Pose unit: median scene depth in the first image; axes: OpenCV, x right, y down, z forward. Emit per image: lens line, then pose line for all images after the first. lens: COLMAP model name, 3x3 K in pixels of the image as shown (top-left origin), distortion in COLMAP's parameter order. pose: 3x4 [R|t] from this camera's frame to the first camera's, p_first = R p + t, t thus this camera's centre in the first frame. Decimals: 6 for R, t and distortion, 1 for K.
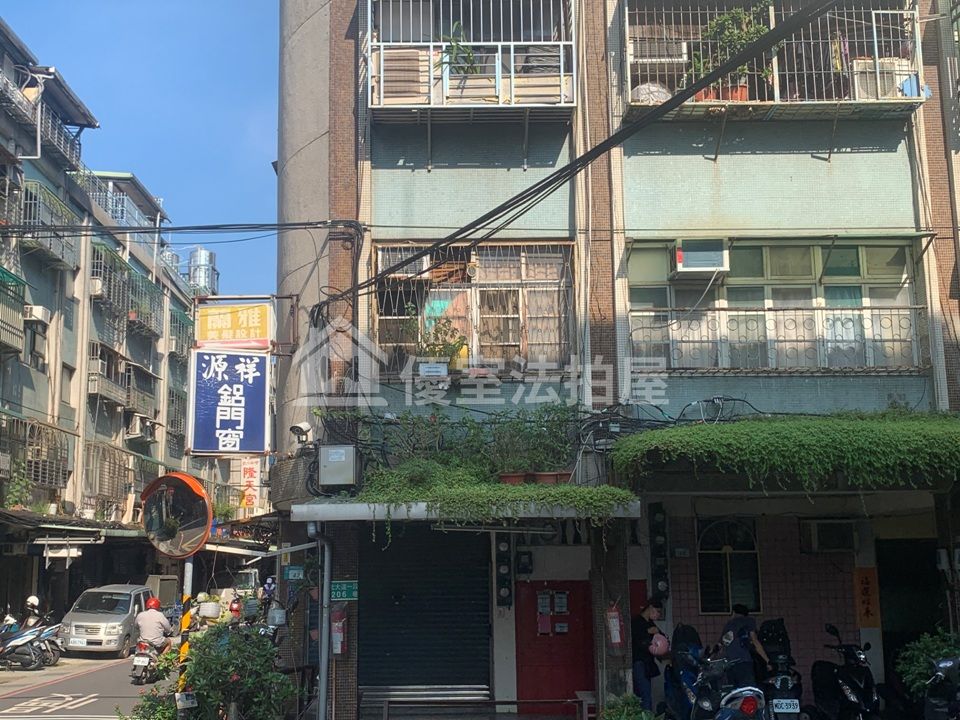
lens RADIAL K [[1118.9, 0, 461.1], [0, 1118.9, 360.7], [0, 0, 1]] dist [0.129686, -0.002366]
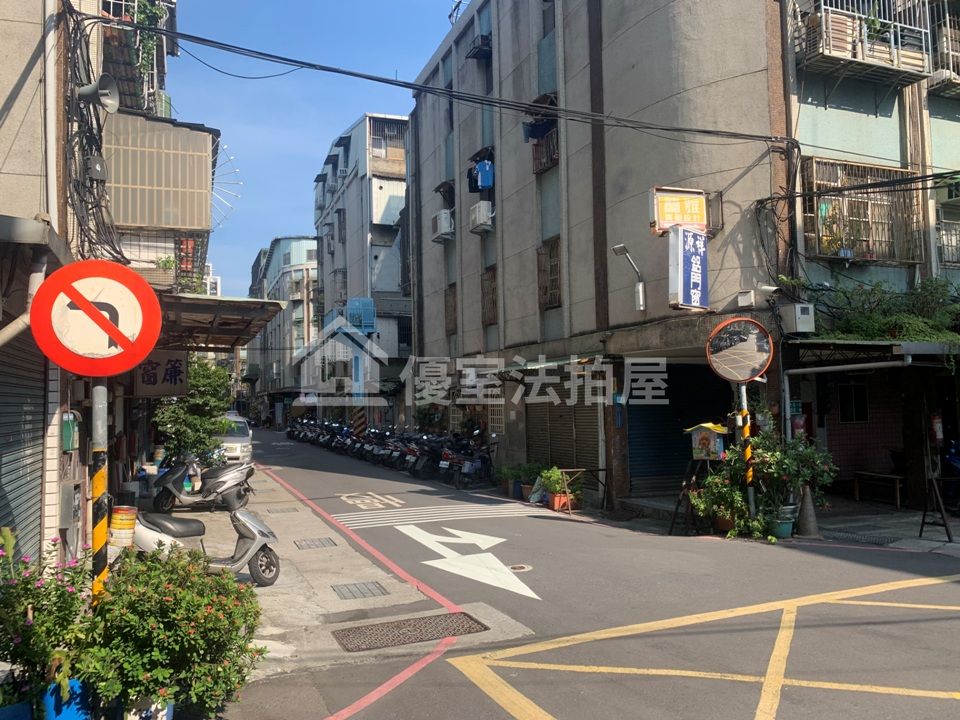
lens RADIAL K [[727.5, 0, 463.4], [0, 727.5, 356.7], [0, 0, 1]] dist [0.001279, -0.007604]
pose [[0.940680, 0.013794, 0.339014, -0.752973], [-0.050934, 0.993592, 0.100901, 0.067085], [-0.335449, -0.112183, 0.935355, 0.279989]]
